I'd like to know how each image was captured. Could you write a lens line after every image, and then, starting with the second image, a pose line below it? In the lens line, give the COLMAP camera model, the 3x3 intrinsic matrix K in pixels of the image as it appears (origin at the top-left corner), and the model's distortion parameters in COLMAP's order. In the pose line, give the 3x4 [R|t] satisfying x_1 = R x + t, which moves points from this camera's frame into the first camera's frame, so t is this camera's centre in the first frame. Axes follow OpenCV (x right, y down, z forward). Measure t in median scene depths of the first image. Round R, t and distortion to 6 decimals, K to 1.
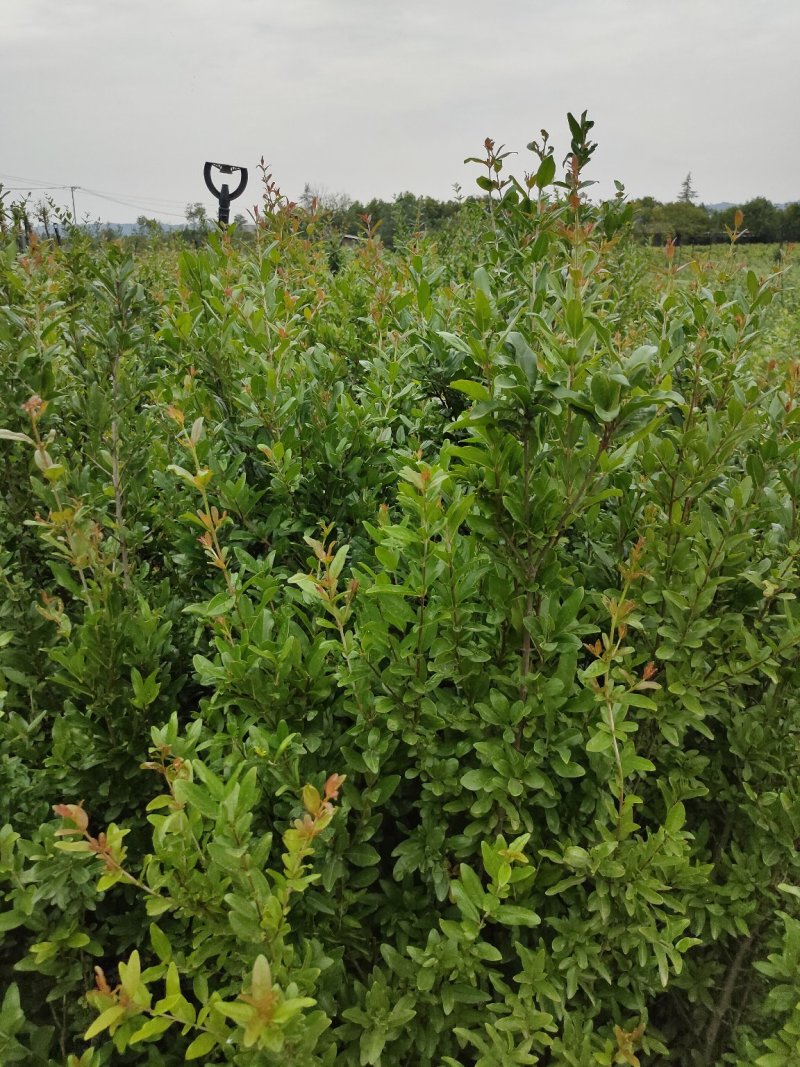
lens RADIAL K [[794.1, 0, 400.0], [0, 794.1, 533.5], [0, 0, 1]] dist [-0.002459, -0.000722]
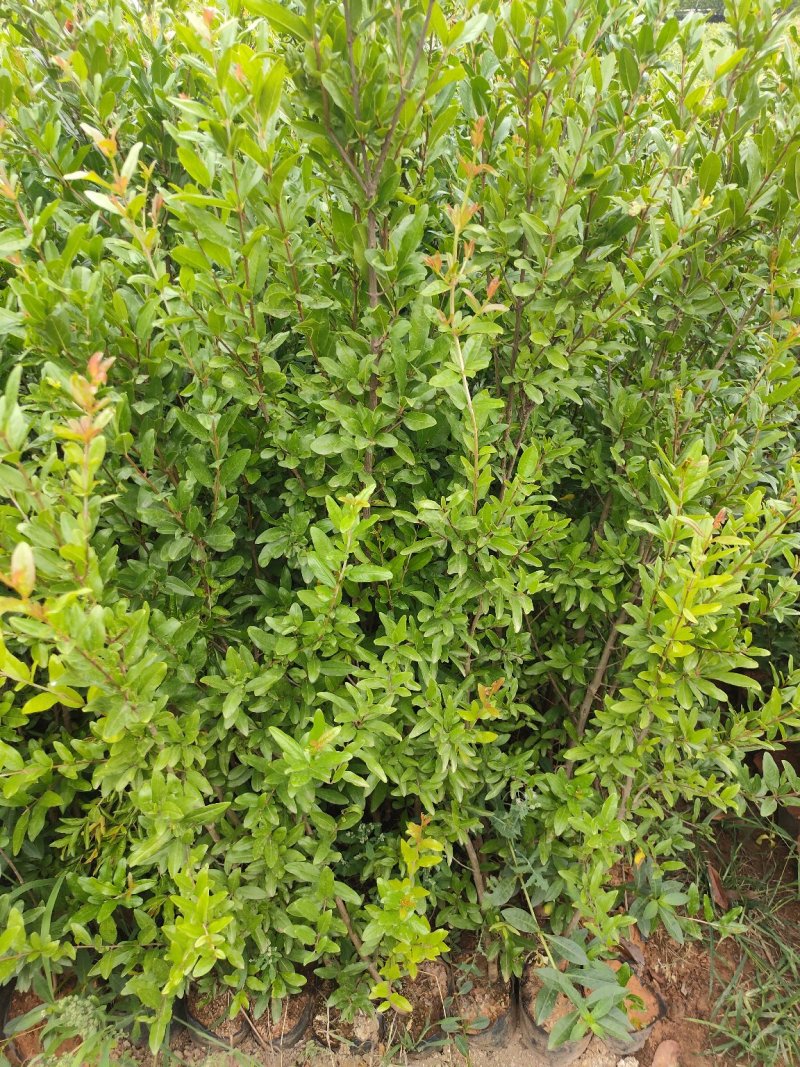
lens RADIAL K [[772.0, 0, 400.0], [0, 772.0, 533.5], [0, 0, 1]] dist [0.004406, -0.003166]
pose [[0.997674, -0.040812, 0.054601, 0.125949], [0.027848, 0.975102, 0.220003, 0.211852], [-0.062221, -0.217971, 0.973970, 0.080936]]
